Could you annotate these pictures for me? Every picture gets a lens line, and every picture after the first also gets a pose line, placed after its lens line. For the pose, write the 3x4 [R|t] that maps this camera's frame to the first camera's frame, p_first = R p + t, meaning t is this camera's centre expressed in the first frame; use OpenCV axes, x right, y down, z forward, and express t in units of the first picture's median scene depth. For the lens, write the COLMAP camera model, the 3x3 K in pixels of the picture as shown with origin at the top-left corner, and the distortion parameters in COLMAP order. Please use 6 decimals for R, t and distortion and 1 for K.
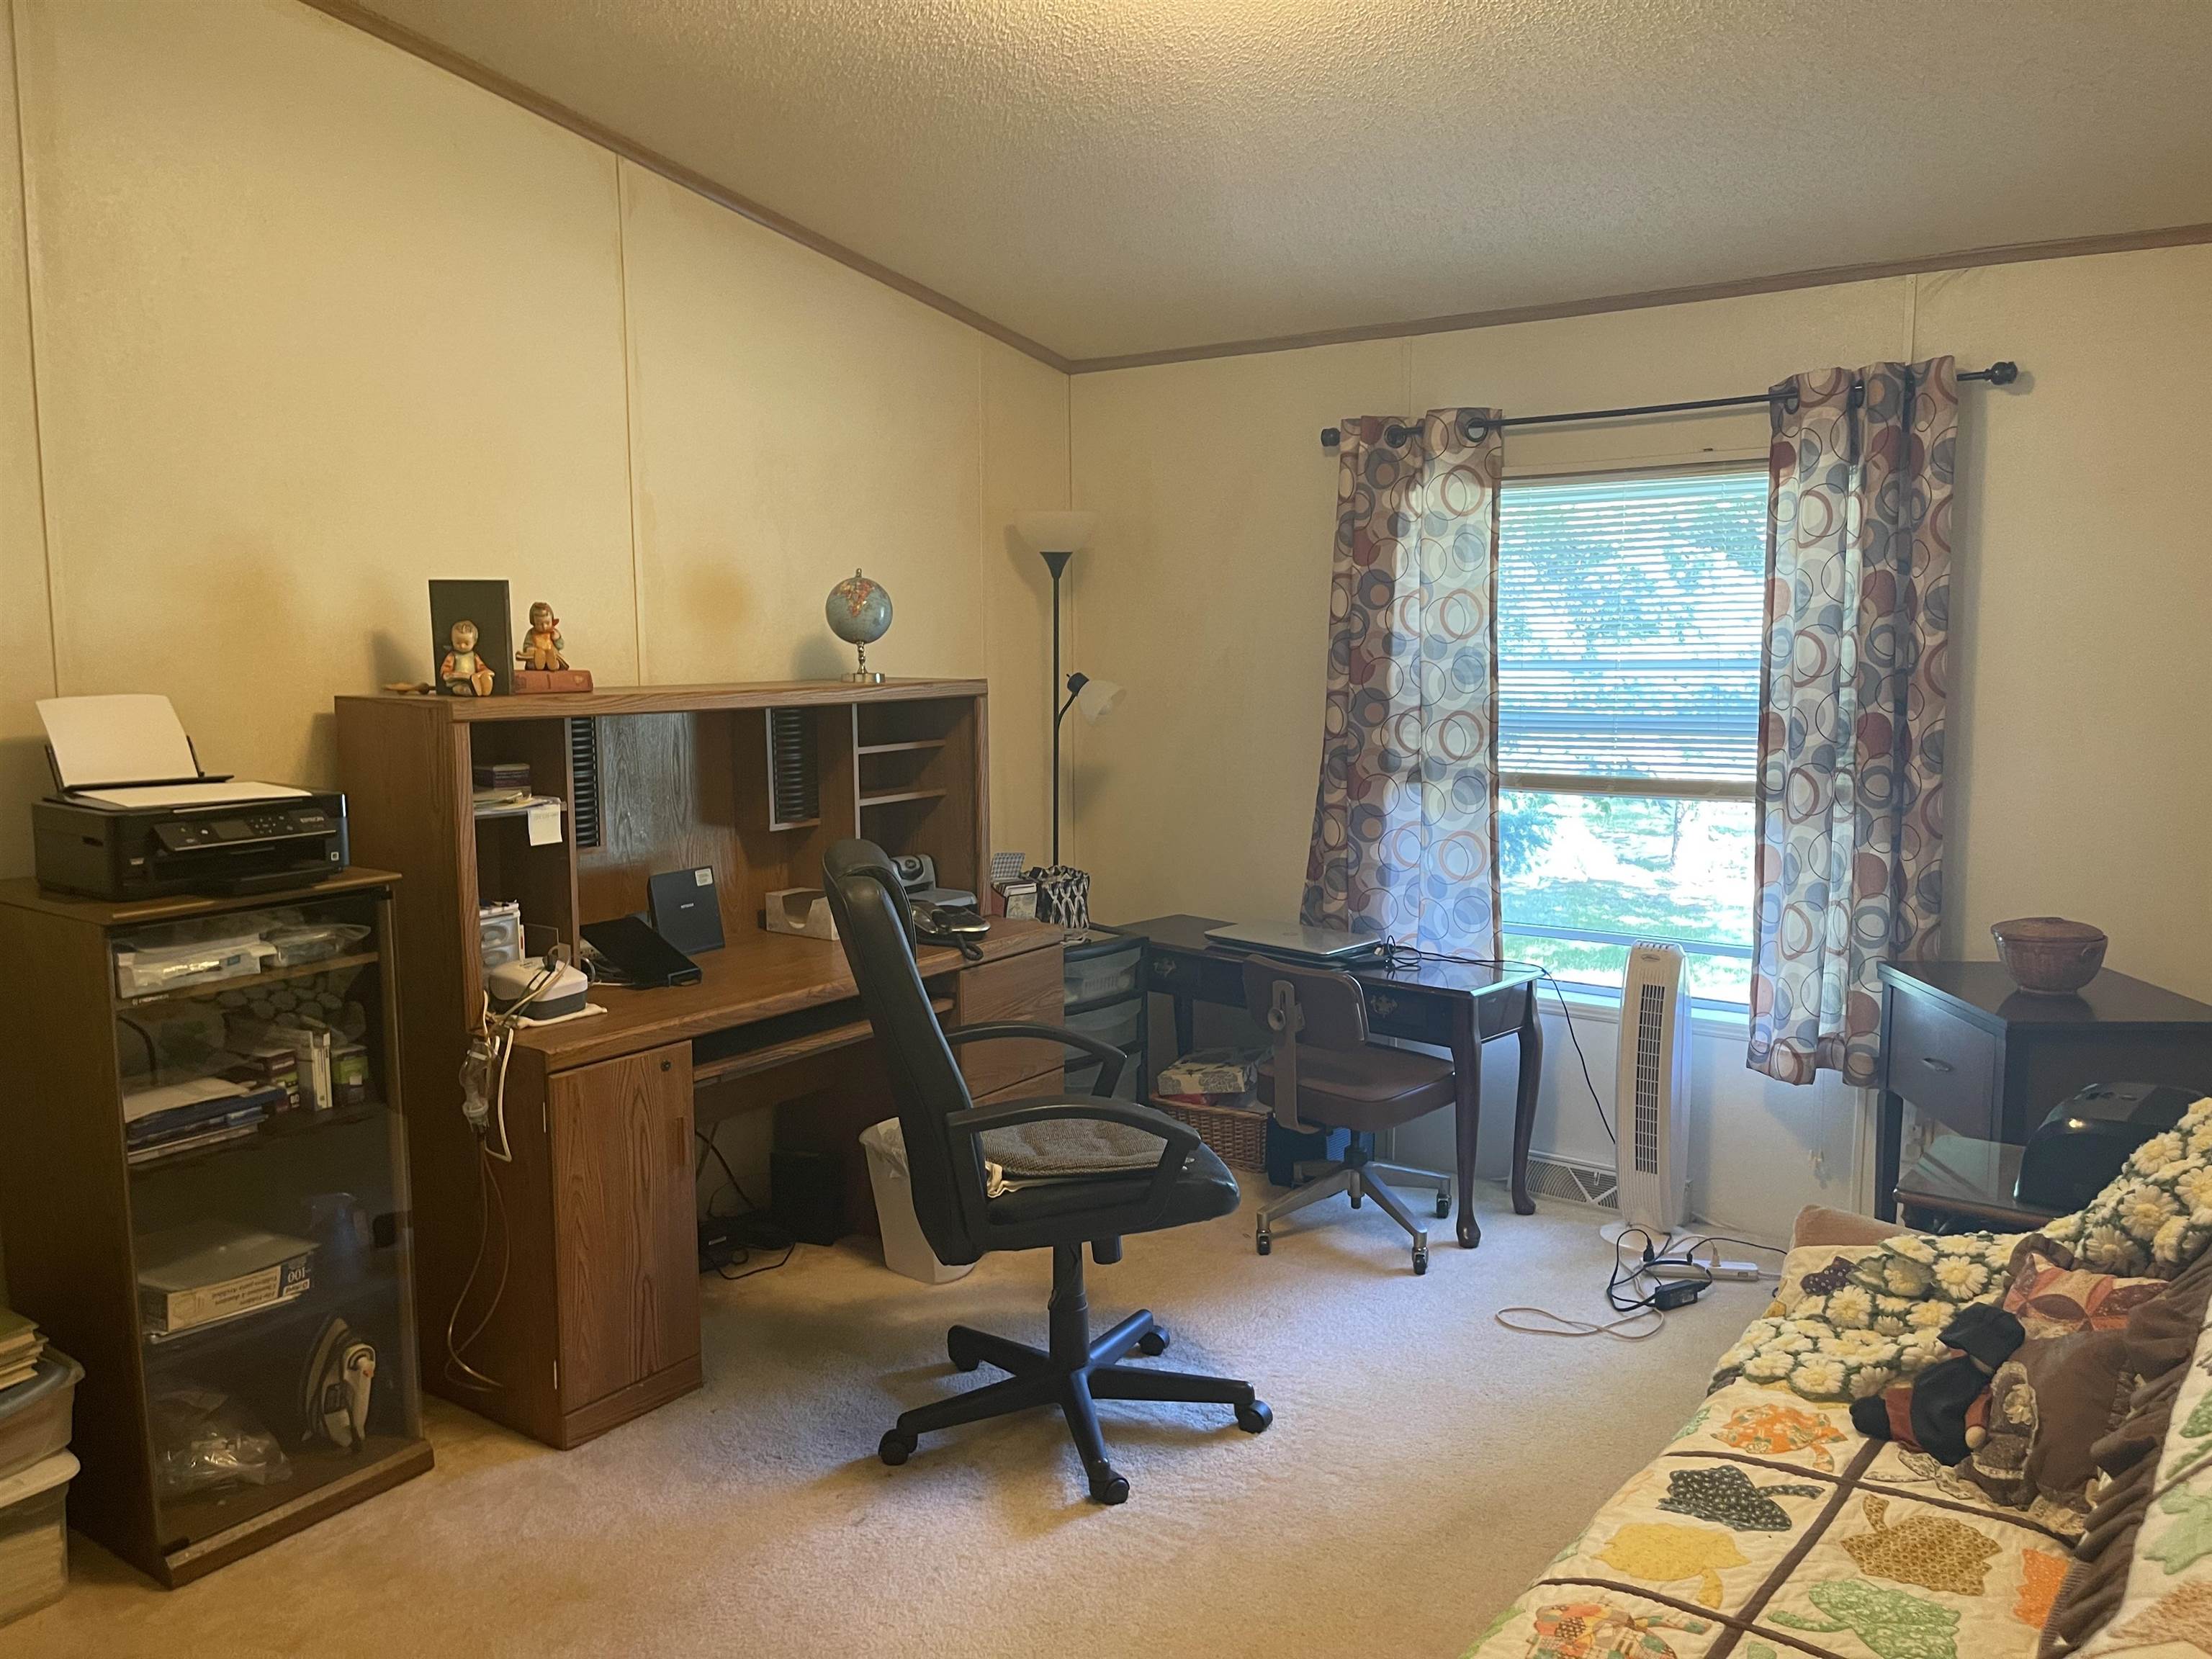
lens RADIAL K [[1635.4, 0, 1106.0], [0, 1635.4, 829.5], [0, 0, 1]] dist [0.005770, 0.002440]
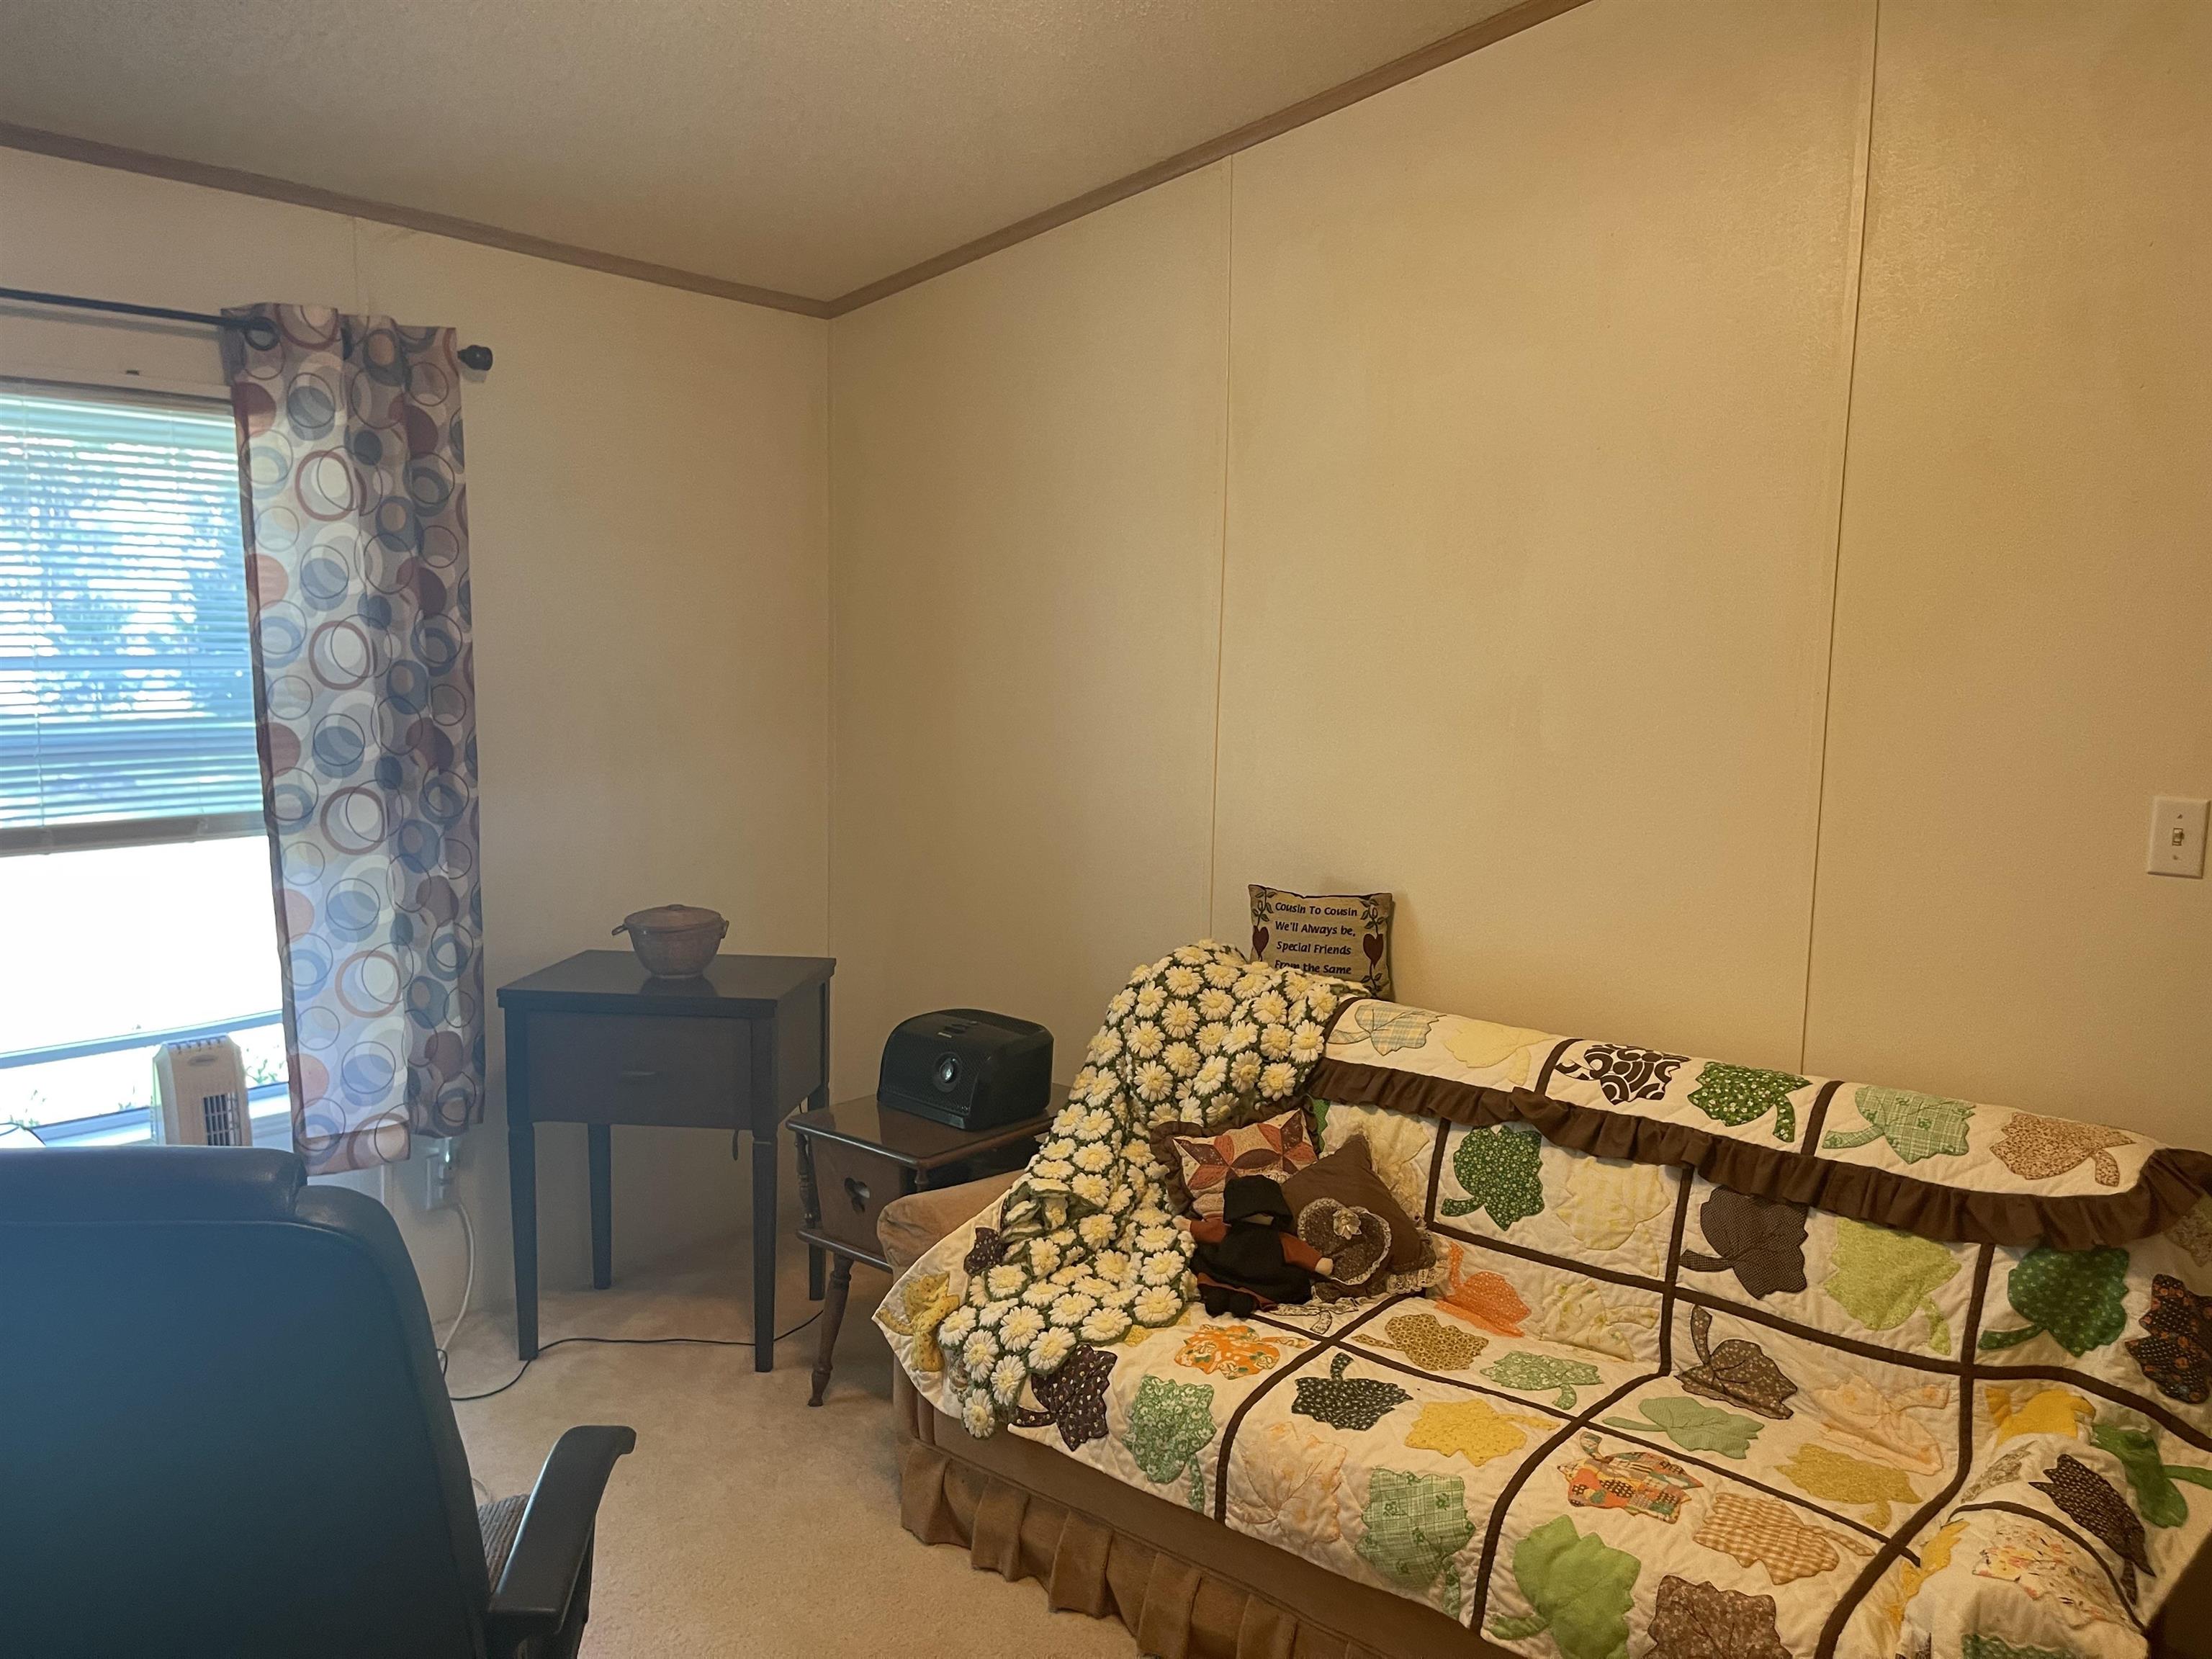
lens RADIAL K [[1688.5, 0, 1106.0], [0, 1688.5, 829.5], [0, 0, 1]] dist [0.032676, -0.000357]
pose [[0.079582, -0.098095, 0.991990, -0.447885], [0.100978, 0.990821, 0.089879, -0.061000], [-0.991701, 0.093016, 0.088757, 0.599759]]
